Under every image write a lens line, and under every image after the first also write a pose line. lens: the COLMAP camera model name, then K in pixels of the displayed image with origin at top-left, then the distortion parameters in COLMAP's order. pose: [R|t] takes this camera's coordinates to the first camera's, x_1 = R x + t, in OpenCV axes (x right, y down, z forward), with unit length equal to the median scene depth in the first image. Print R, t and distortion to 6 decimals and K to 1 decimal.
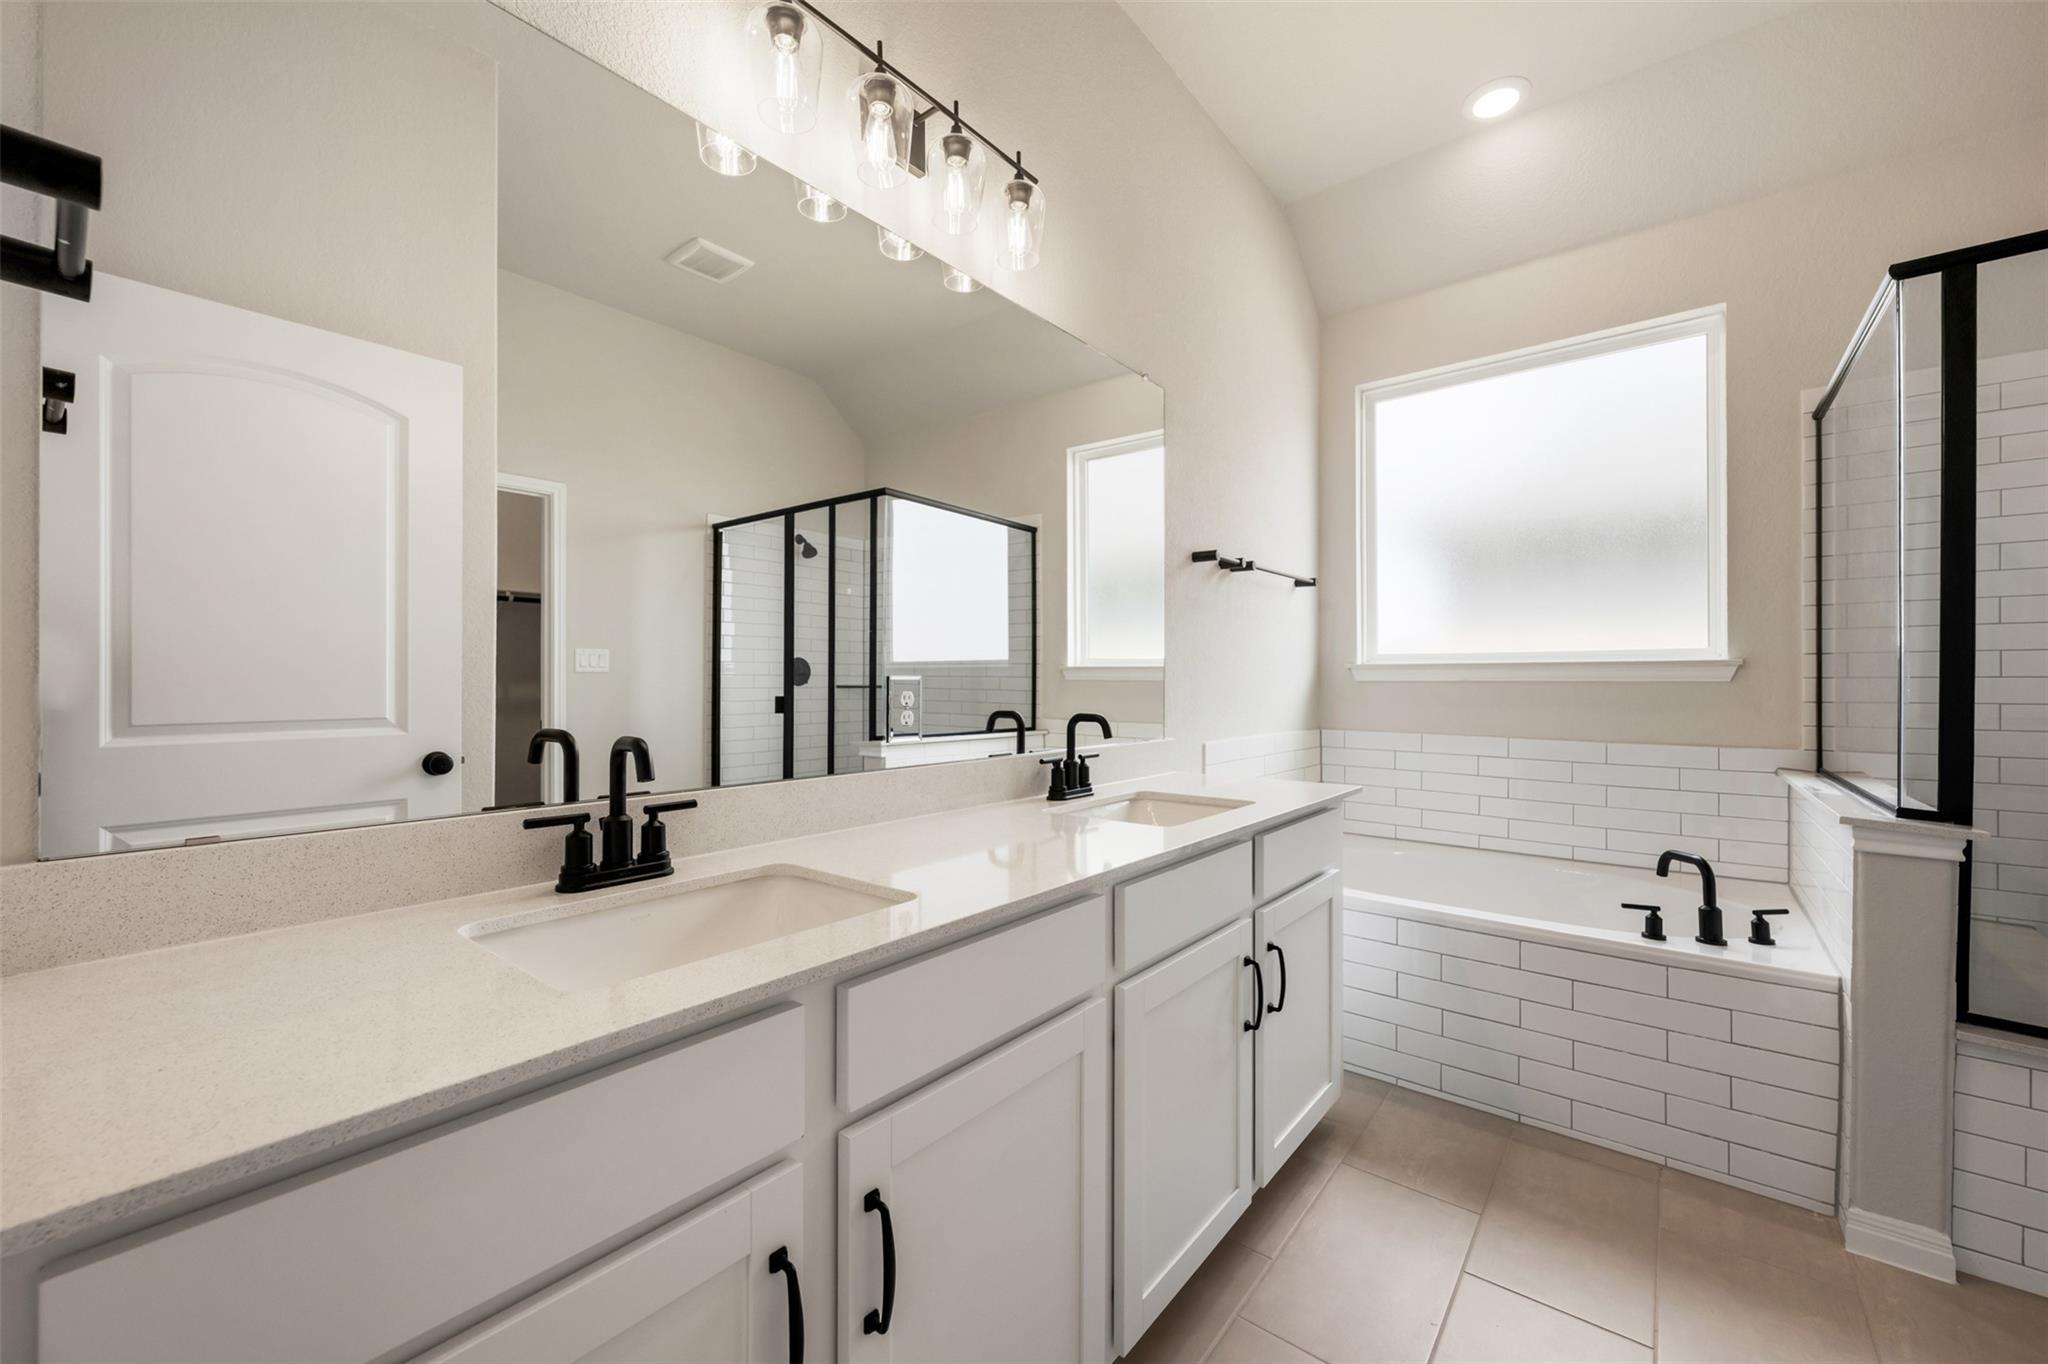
lens RADIAL K [[810.0, 0, 1019.6], [0, 810.0, 682.4], [0, 0, 1]] dist [-0.001855, 0.000588]
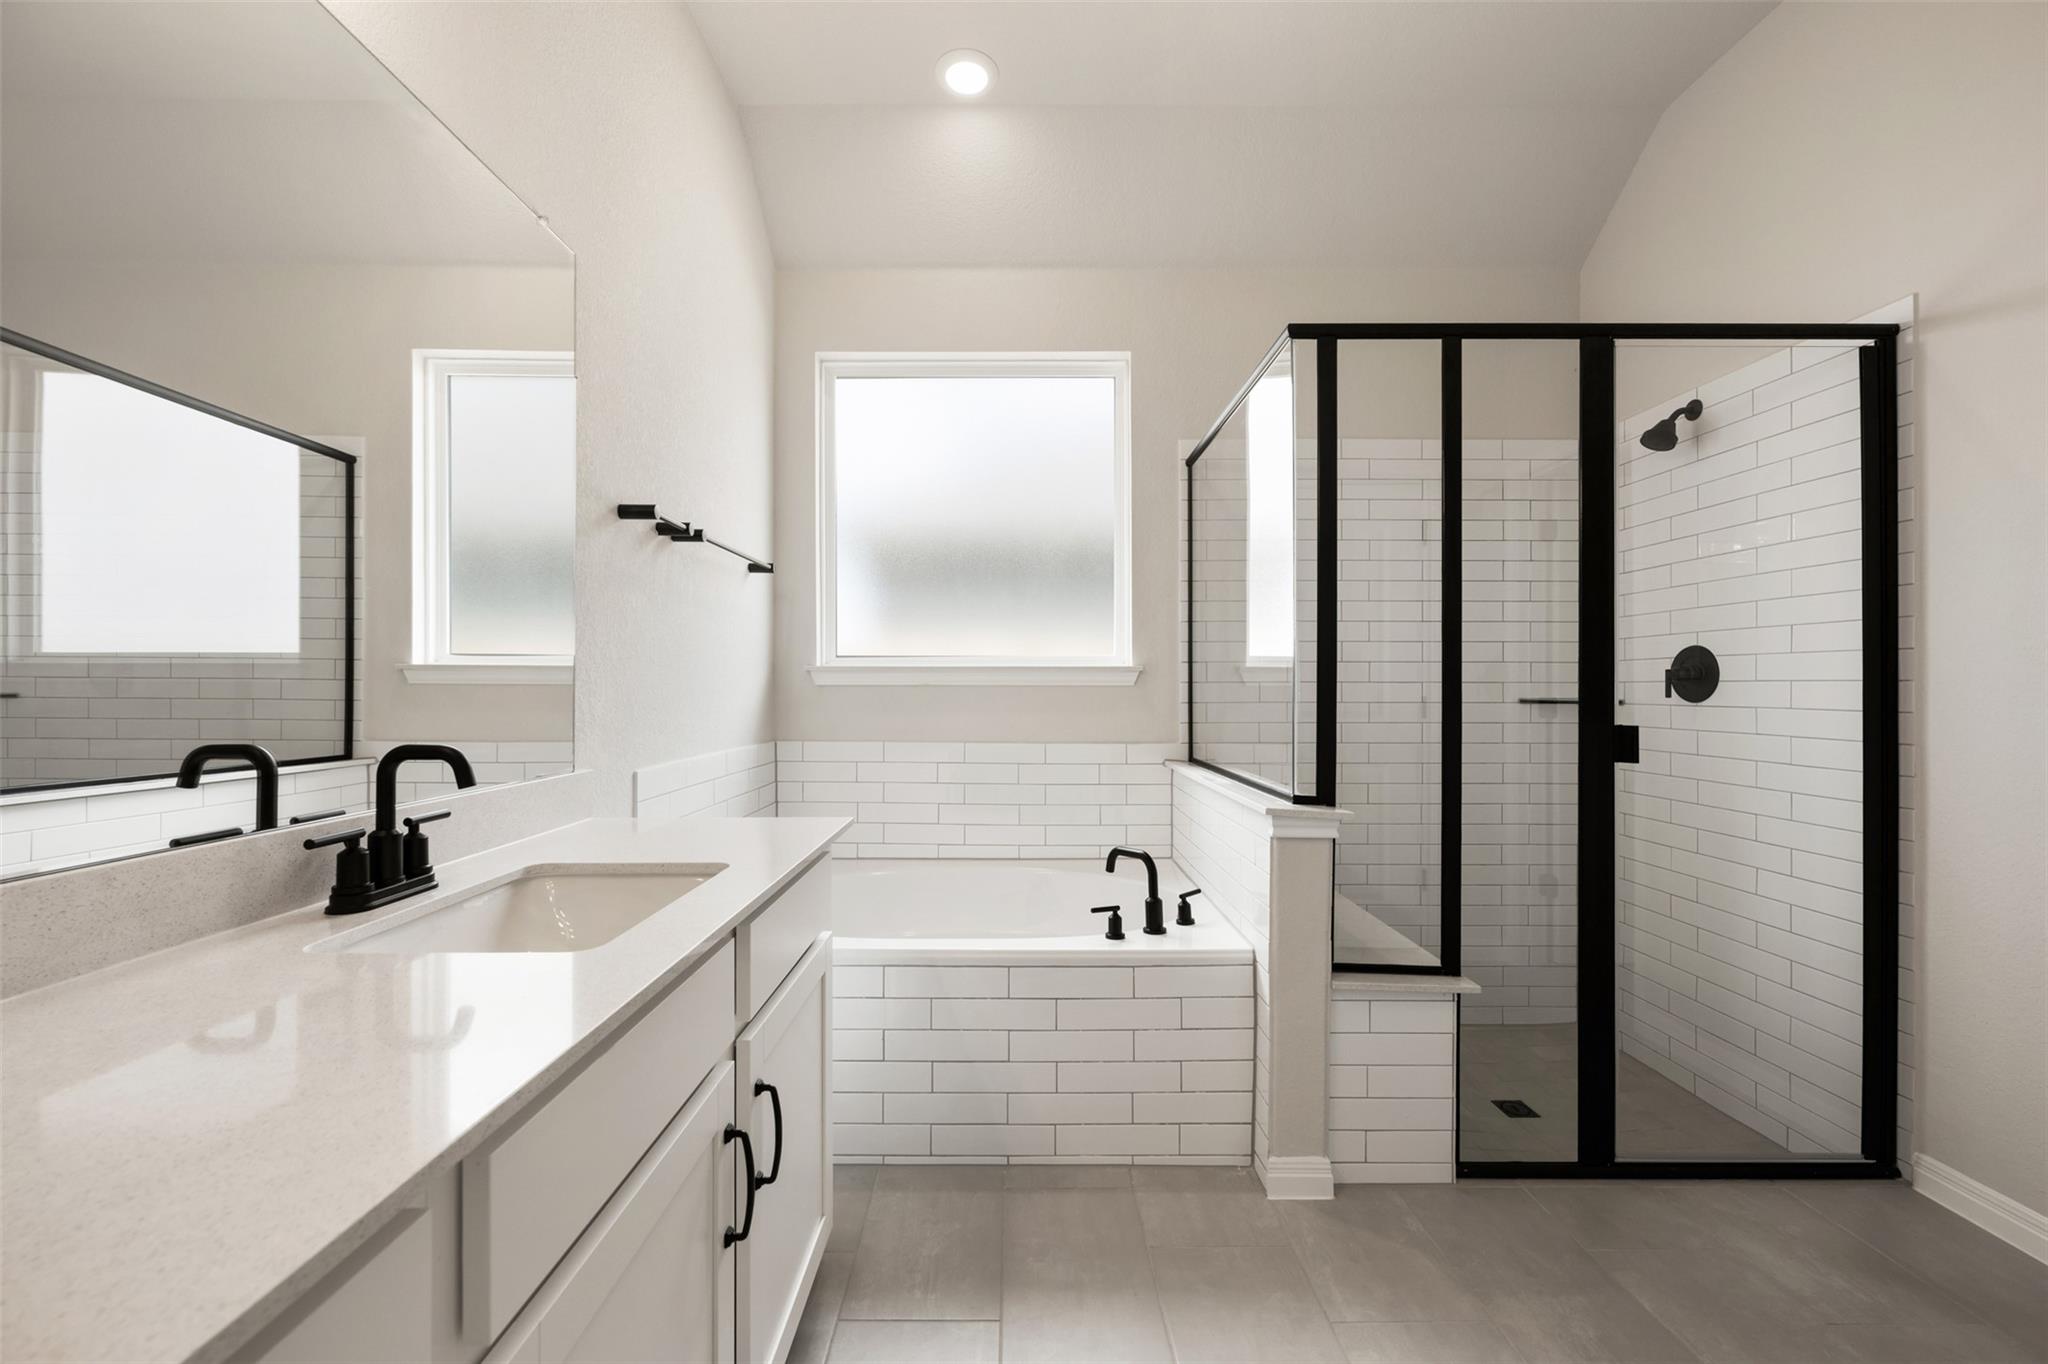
lens RADIAL K [[810.0, 0, 1023.8], [0, 810.0, 680.9], [0, 0, 1]] dist [-0.001855, 0.000588]
pose [[0.769912, 0.002809, 0.638144, 0.042428], [0.001016, 0.999984, -0.005627, -0.001587], [-0.638149, 0.004981, 0.769897, 0.279884]]
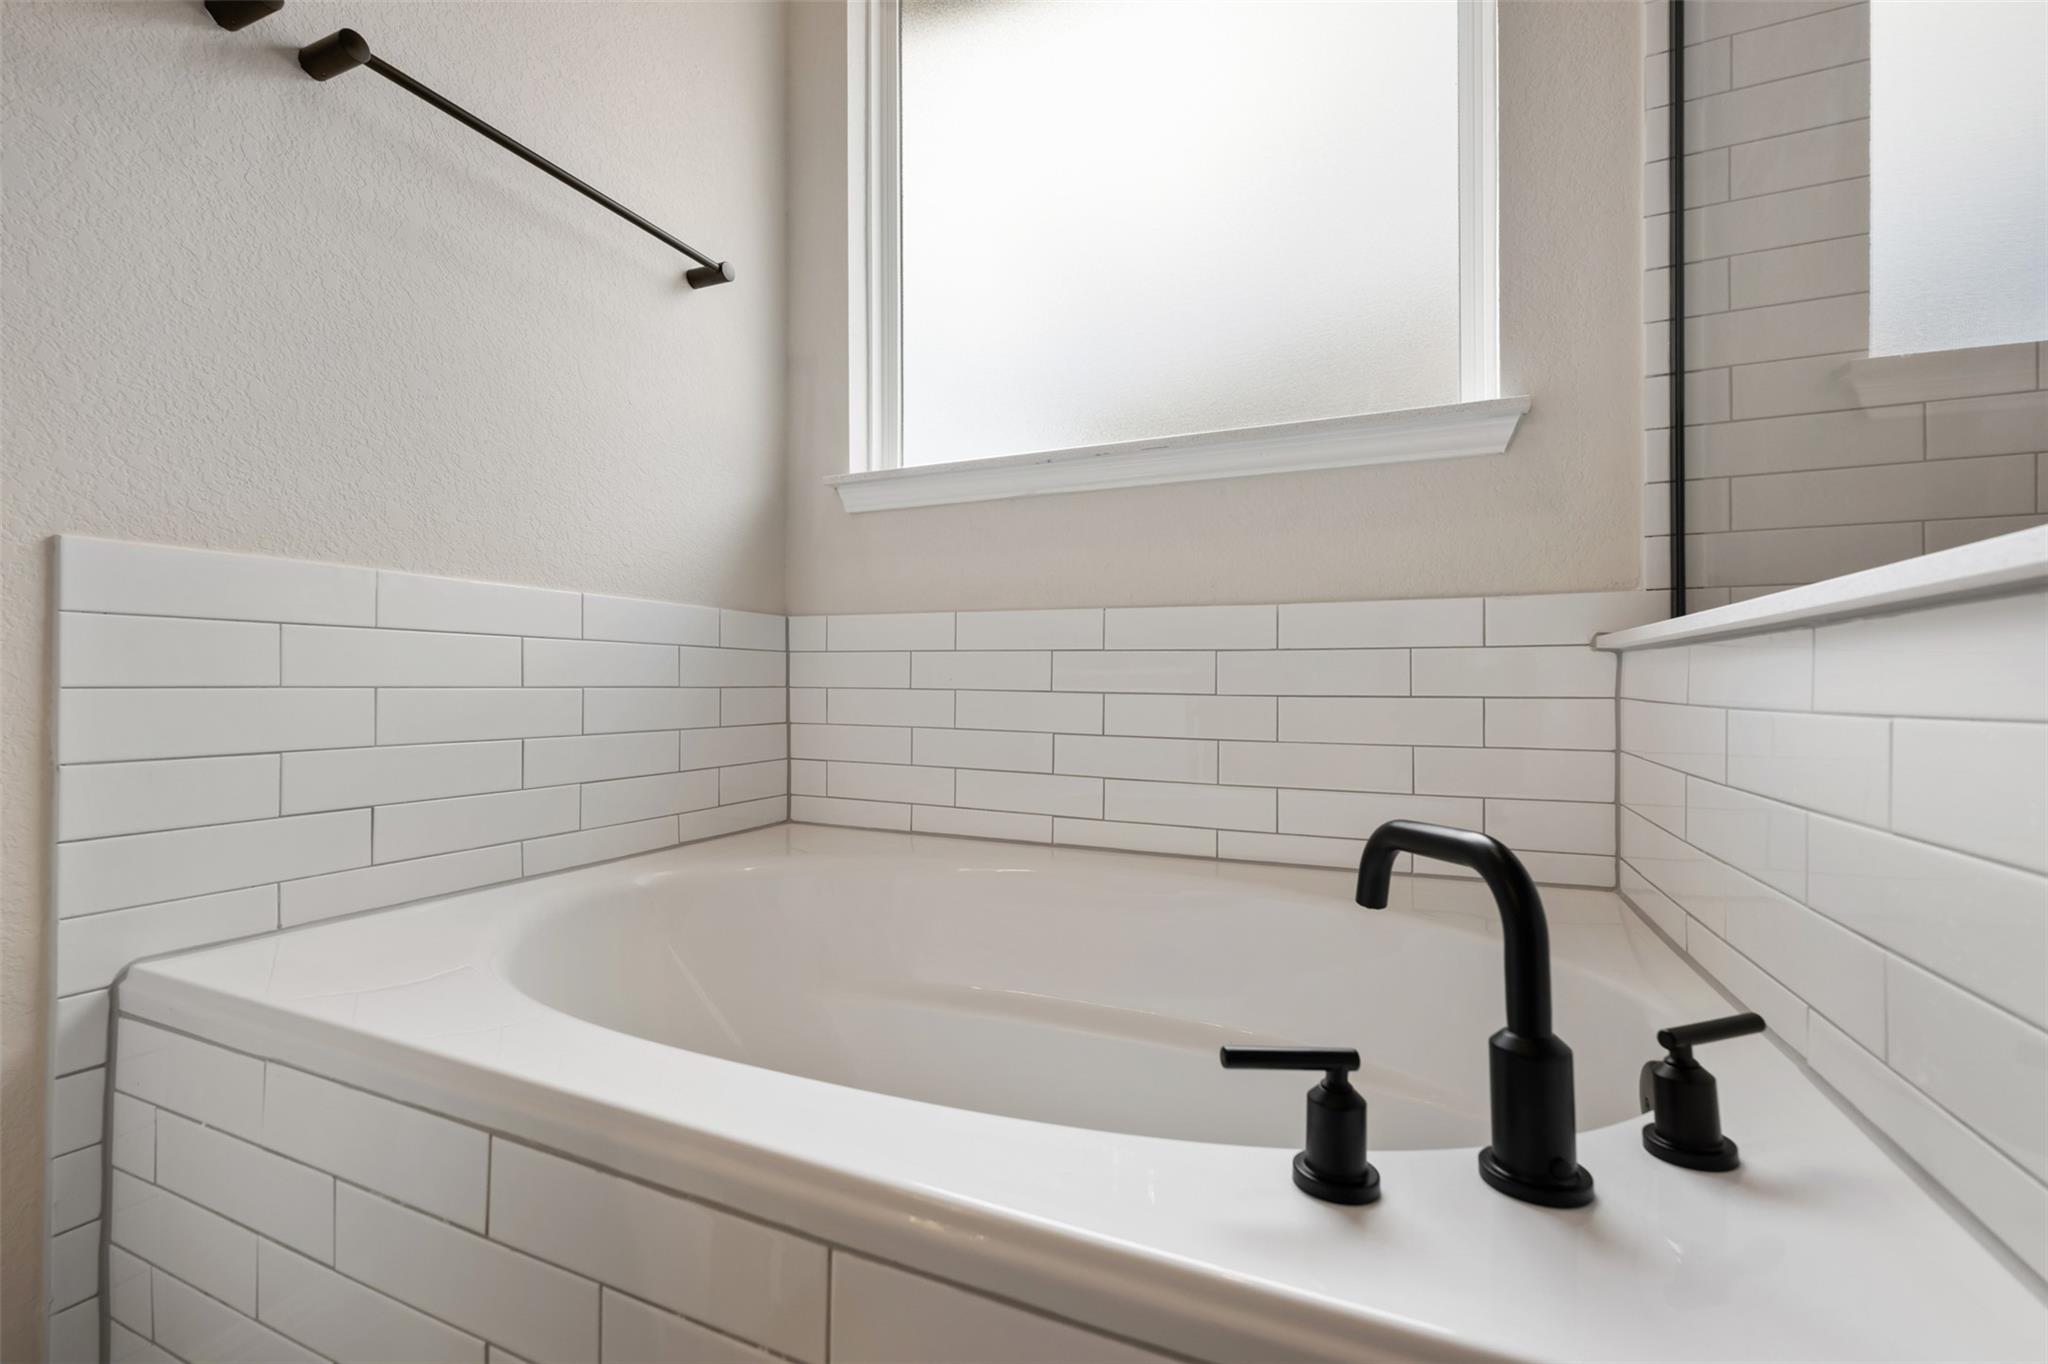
lens RADIAL K [[845.1, 0, 1030.9], [0, 845.1, 687.1], [0, 0, 1]] dist [0.000142, -0.000159]
pose [[0.963071, 0.001743, 0.269241, 0.615819], [-0.001780, 0.999998, -0.000106, 0.165411], [-0.269241, -0.000377, 0.963073, 0.766309]]
